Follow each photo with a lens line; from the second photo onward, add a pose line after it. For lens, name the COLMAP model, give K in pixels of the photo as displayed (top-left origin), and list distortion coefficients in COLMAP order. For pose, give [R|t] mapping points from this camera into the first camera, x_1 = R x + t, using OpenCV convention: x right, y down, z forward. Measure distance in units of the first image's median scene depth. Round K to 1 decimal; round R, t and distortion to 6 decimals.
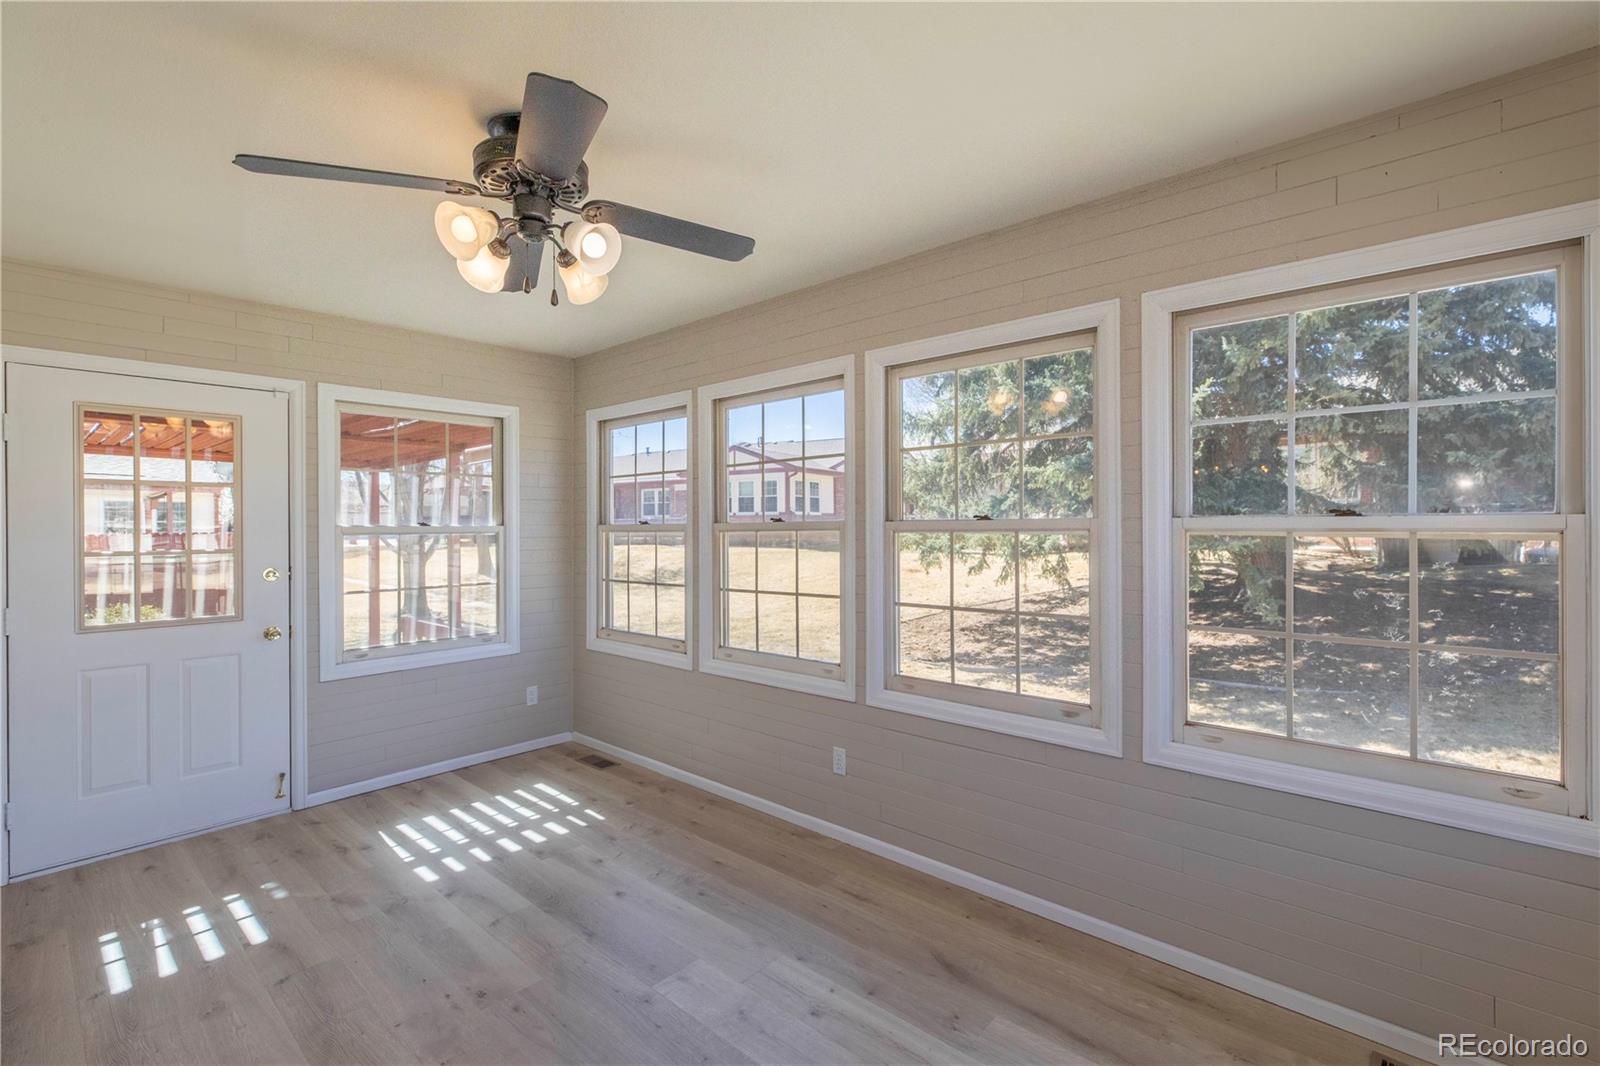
lens RADIAL K [[714.0, 0, 802.0], [0, 714.0, 528.7], [0, 0, 1]] dist [0.006851, -0.000971]
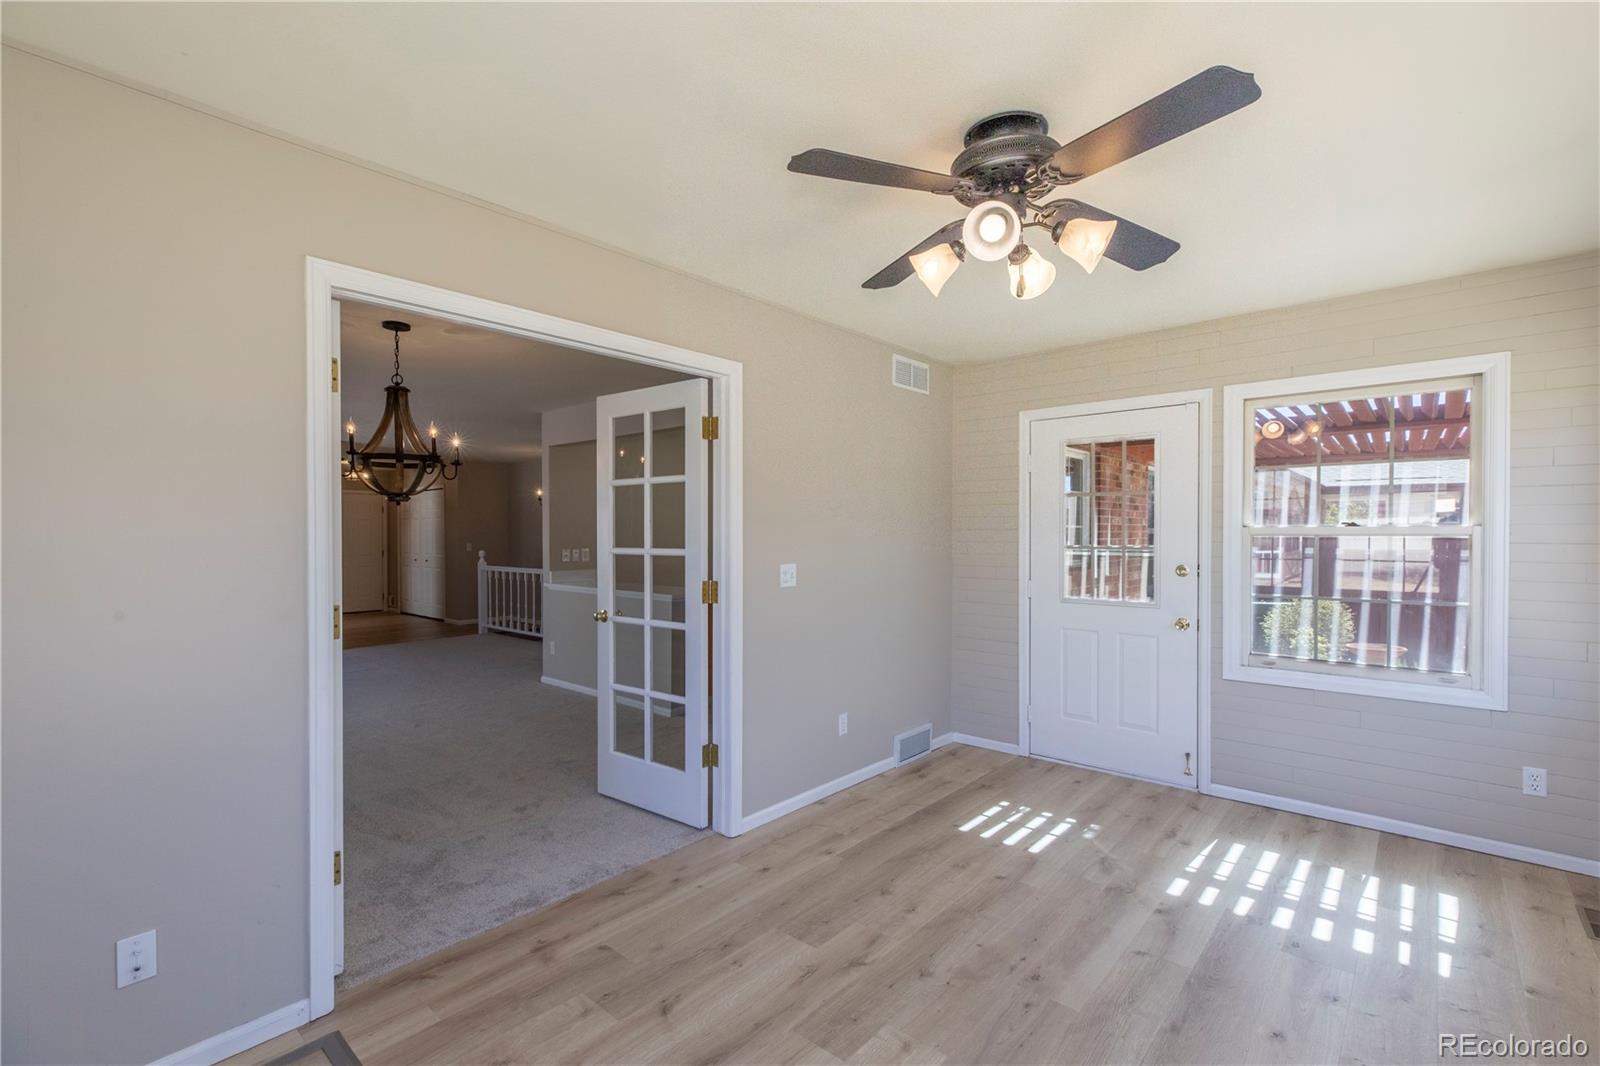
lens RADIAL K [[714.0, 0, 806.2], [0, 714.0, 540.3], [0, 0, 1]] dist [0.006851, -0.000971]
pose [[0.019424, 0.015949, -0.999684, 0.372674], [-0.003581, 0.999867, 0.015883, 0.001503], [0.999805, 0.003272, 0.019478, 0.422486]]
